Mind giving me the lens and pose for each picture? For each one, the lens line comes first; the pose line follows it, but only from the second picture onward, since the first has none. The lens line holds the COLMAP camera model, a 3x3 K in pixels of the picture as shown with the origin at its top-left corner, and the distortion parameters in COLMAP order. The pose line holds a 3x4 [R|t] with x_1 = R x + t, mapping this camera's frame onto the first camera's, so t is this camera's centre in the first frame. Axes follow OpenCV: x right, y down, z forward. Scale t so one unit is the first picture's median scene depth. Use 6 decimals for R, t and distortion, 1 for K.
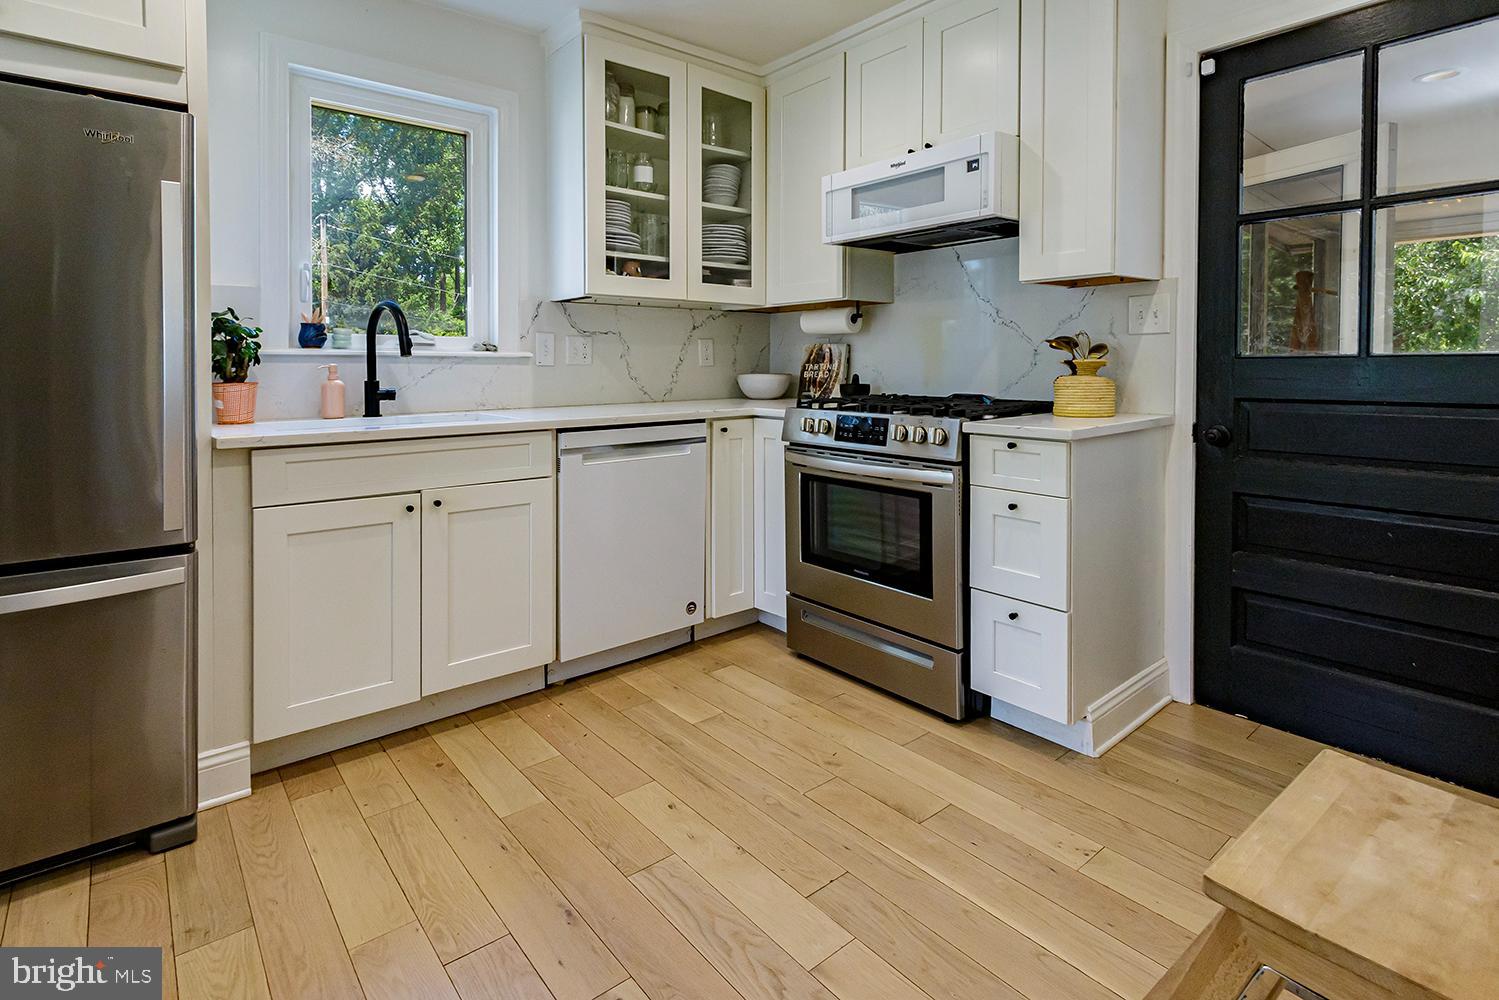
lens RADIAL K [[764.3, 0, 751.1], [0, 764.3, 365.1], [0, 0, 1]] dist [0.032034, 0.000076]
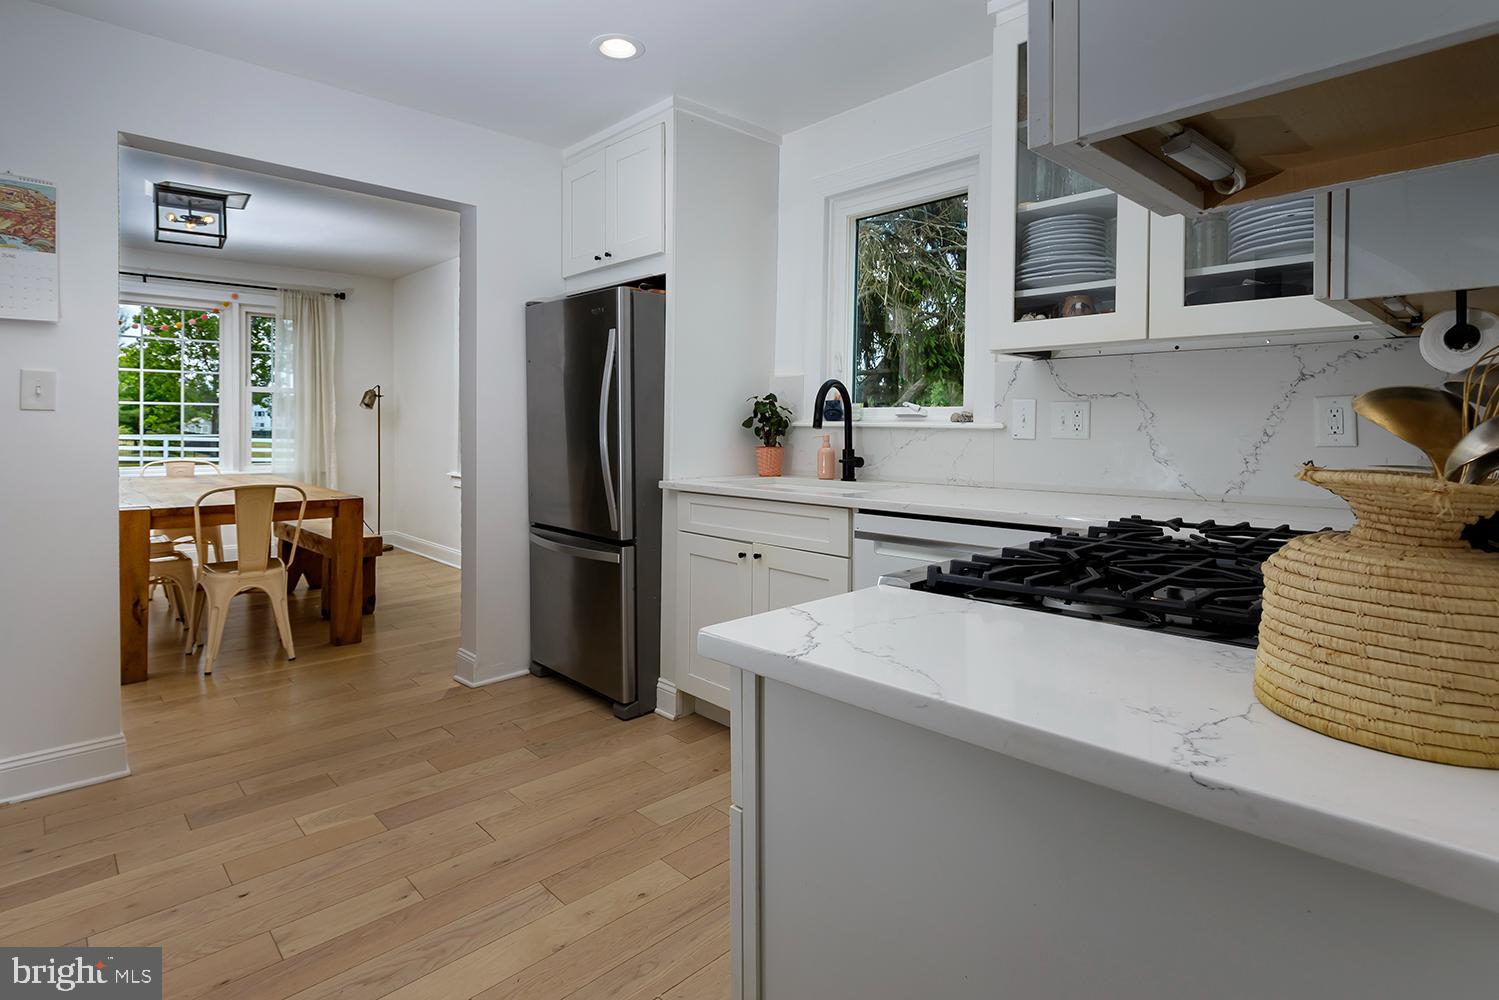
lens RADIAL K [[766.7, 0, 747.5], [0, 766.7, 420.3], [0, 0, 1]] dist [-0.001209, -0.000143]
pose [[0.069930, -0.000093, -0.997552, 0.647802], [-0.005589, 0.999984, -0.000485, -0.021223], [0.997536, 0.005609, 0.069929, 0.789363]]
